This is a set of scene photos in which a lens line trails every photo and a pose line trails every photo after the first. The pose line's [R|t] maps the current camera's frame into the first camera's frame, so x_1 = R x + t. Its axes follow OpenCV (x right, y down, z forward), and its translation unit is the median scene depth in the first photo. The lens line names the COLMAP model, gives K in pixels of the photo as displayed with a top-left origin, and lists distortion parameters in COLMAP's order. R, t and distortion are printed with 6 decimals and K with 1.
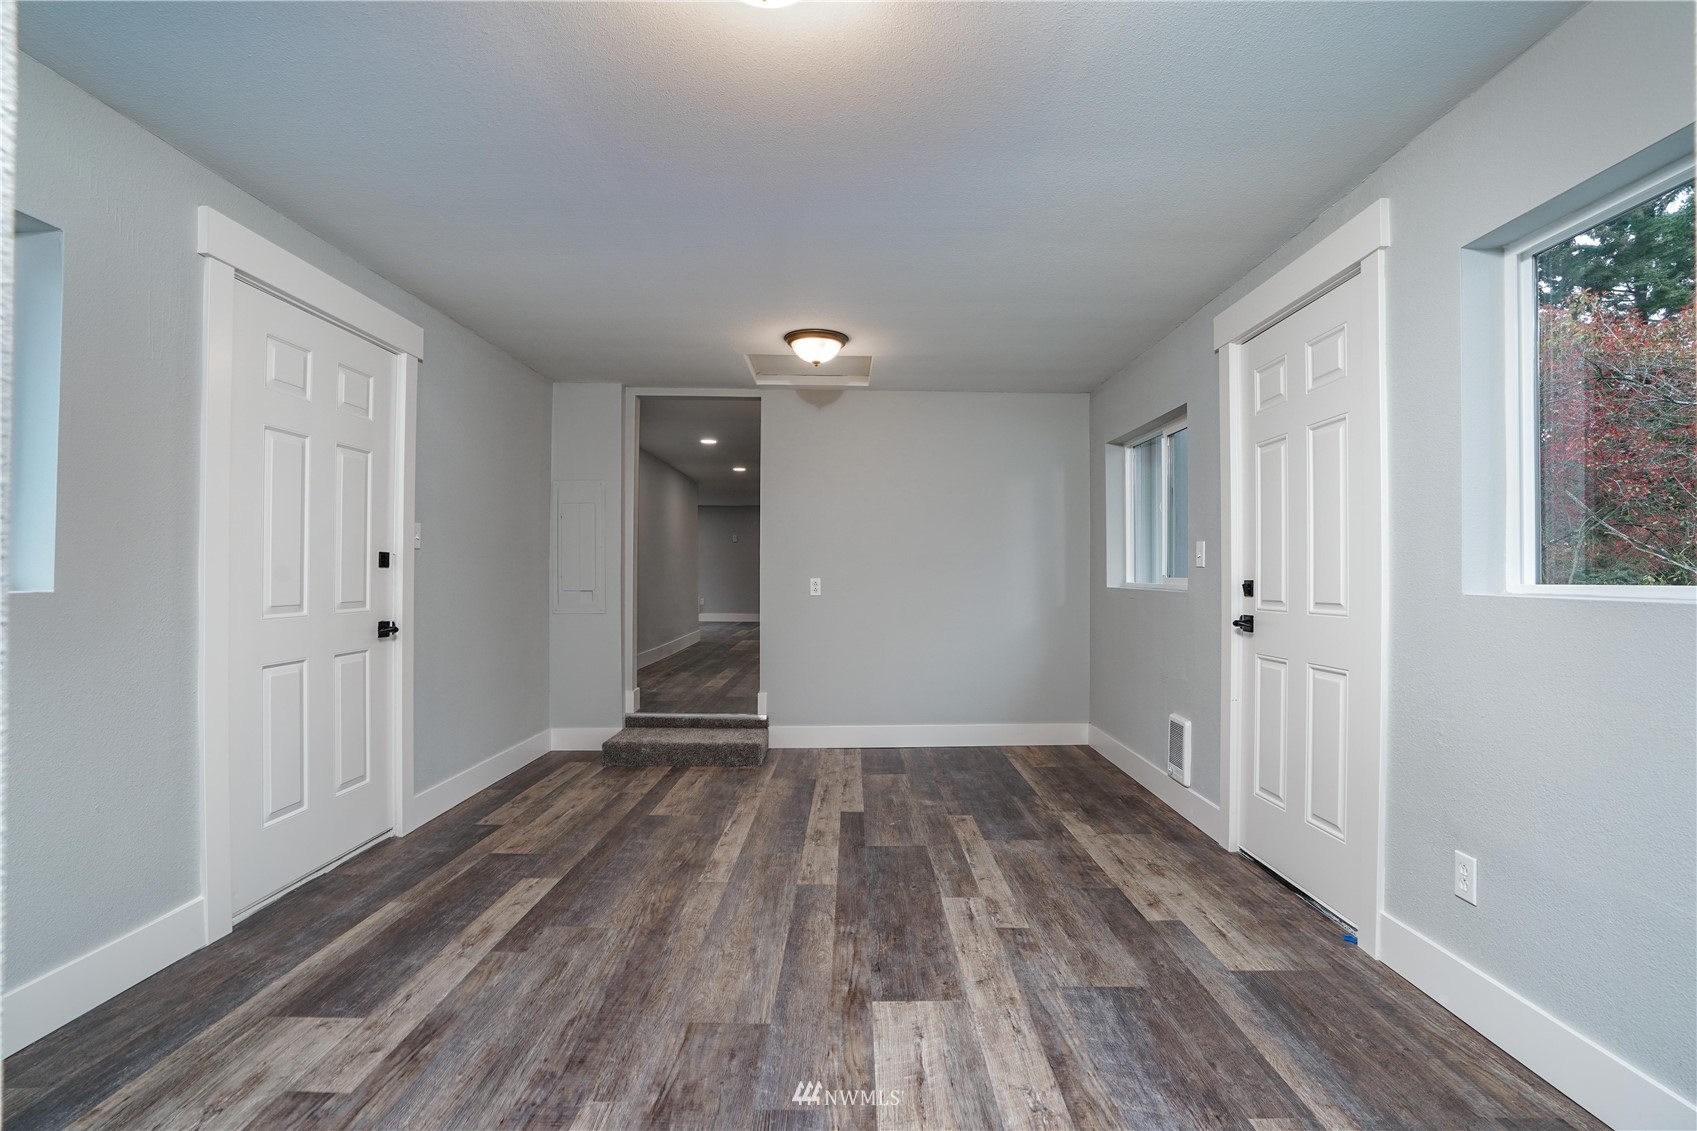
lens RADIAL K [[785.4, 0, 853.1], [0, 785.4, 573.8], [0, 0, 1]] dist [-0.065254, 0.024966]
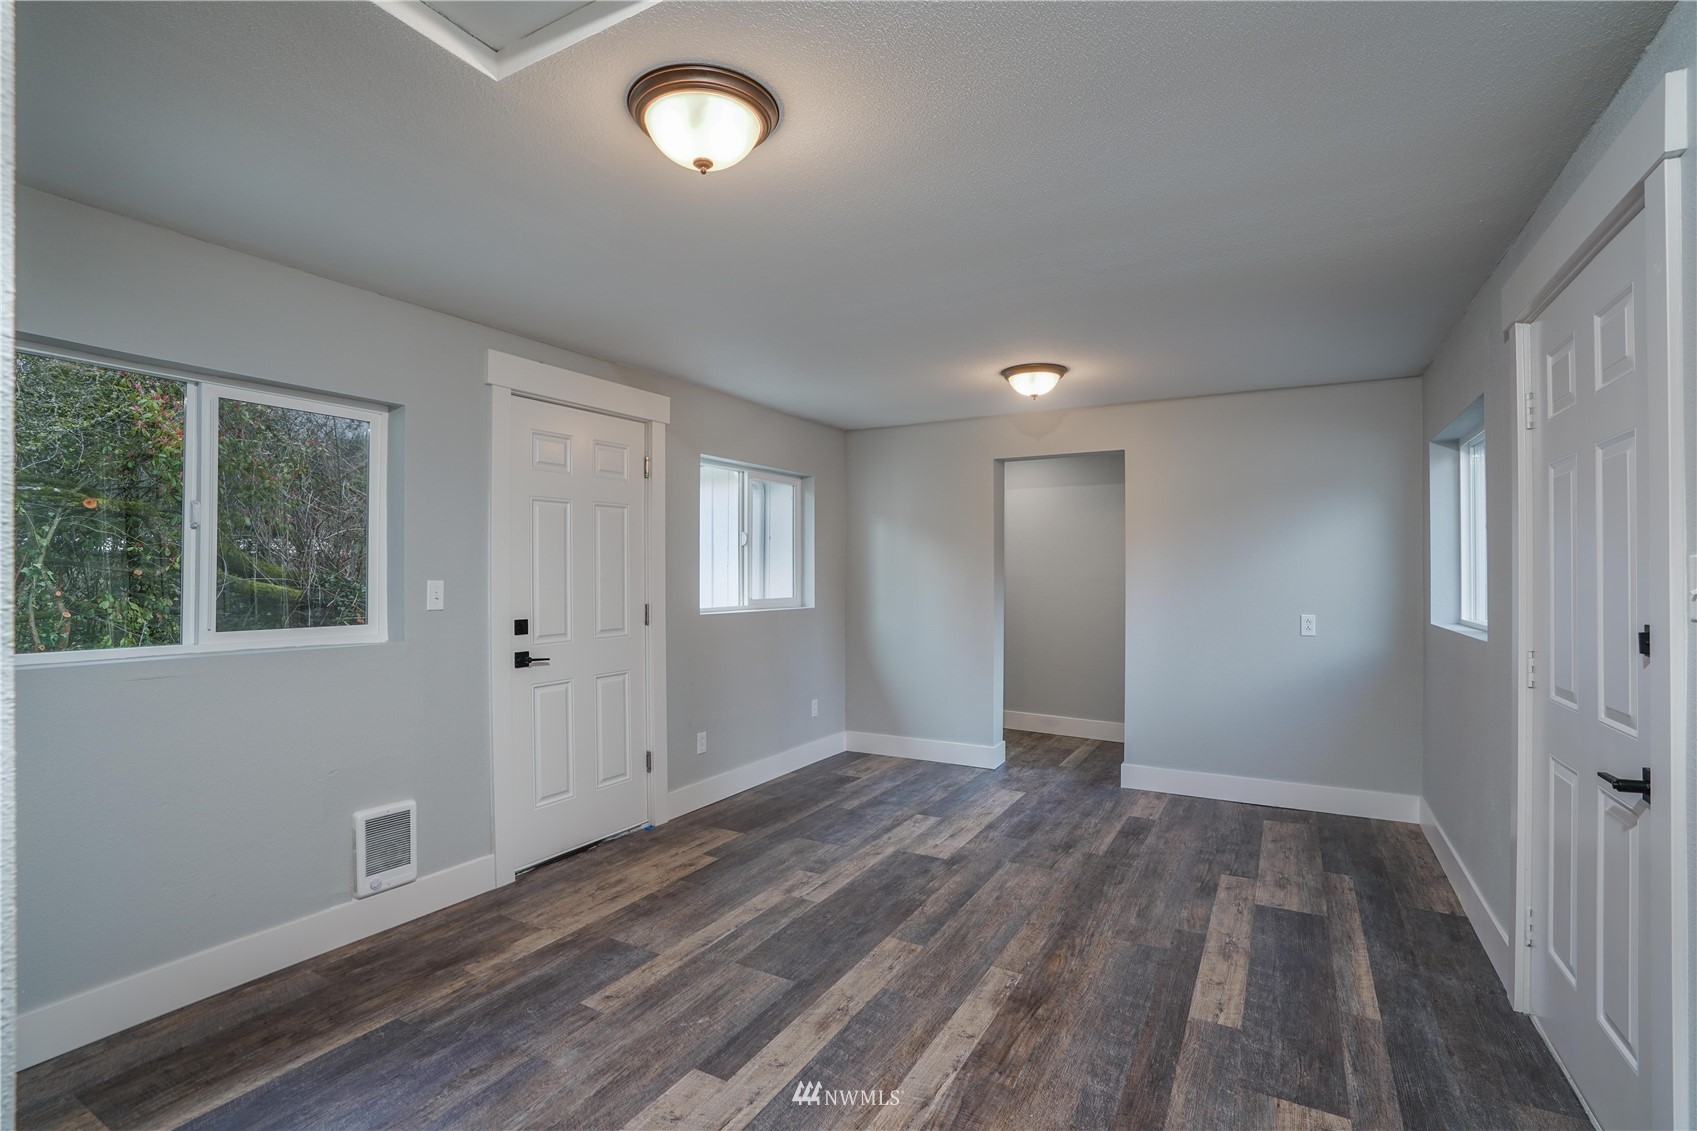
lens RADIAL K [[785.4, 0, 854.7], [0, 785.4, 566.1], [0, 0, 1]] dist [-0.065254, 0.024966]
pose [[-0.872921, -0.002017, 0.487857, -0.517304], [-0.007537, 0.999928, -0.009352, -0.071338], [-0.487803, -0.011841, -0.872873, 2.095888]]
